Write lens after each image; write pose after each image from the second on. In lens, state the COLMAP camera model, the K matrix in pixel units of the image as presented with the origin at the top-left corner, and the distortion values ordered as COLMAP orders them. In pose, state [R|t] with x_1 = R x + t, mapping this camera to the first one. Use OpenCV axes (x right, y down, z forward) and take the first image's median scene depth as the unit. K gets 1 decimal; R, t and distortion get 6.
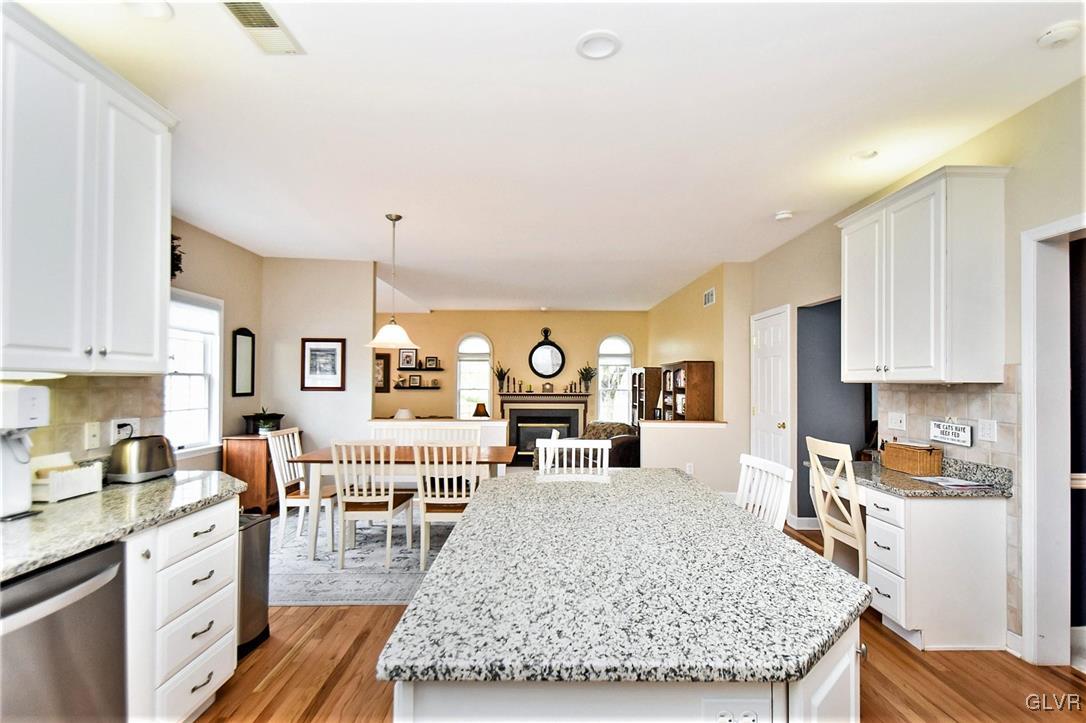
lens RADIAL K [[510.2, 0, 540.7], [0, 510.2, 383.0], [0, 0, 1]] dist [0.001609, 0.000149]
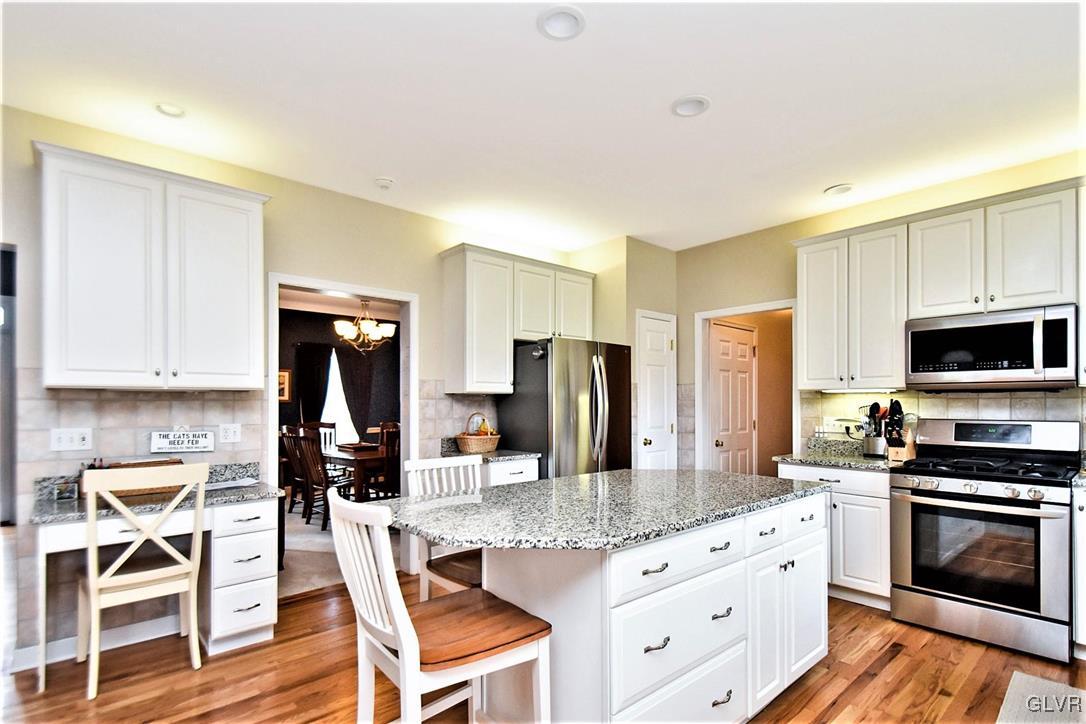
lens RADIAL K [[525.9, 0, 540.1], [0, 525.9, 400.6], [0, 0, 1]] dist [0.000924, -0.000098]
pose [[-0.653559, -0.001310, 0.756875, -0.347331], [-0.000274, 0.999999, 0.001495, 0.015526], [-0.756876, 0.000770, -0.653558, 0.979096]]
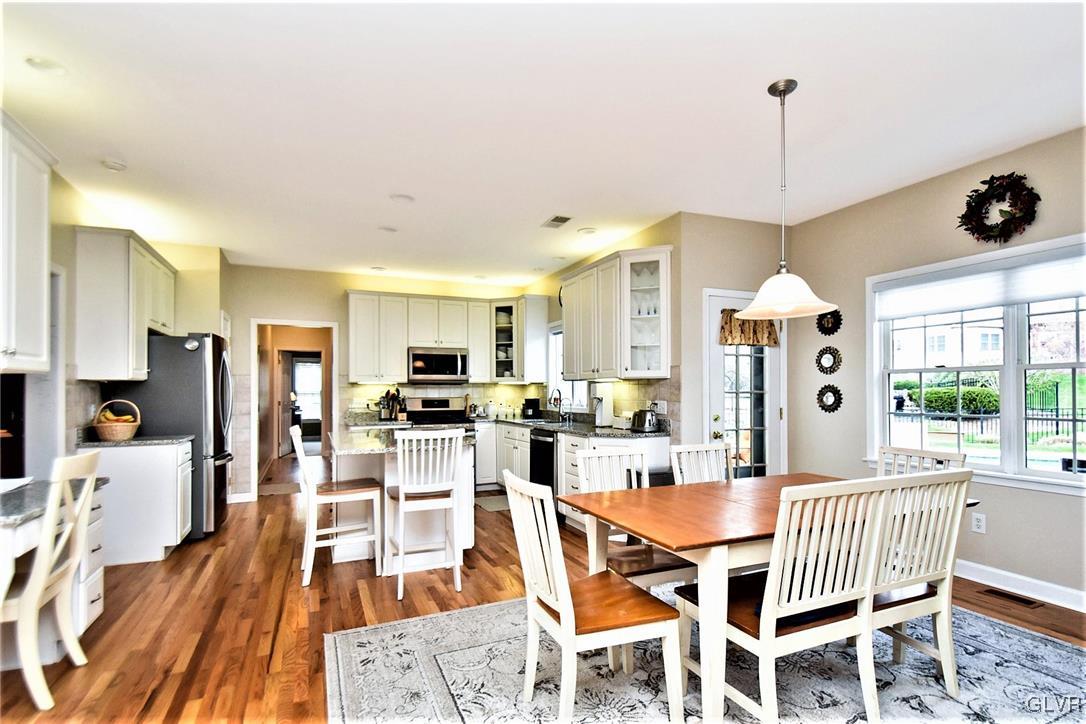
lens RADIAL K [[510.2, 0, 540.7], [0, 510.2, 383.5], [0, 0, 1]] dist [0.001609, 0.000149]
pose [[-0.919689, -0.007109, -0.392584, 0.221714], [-0.002033, 0.999909, -0.013343, 0.021624], [0.392643, -0.011473, -0.919619, 1.690489]]
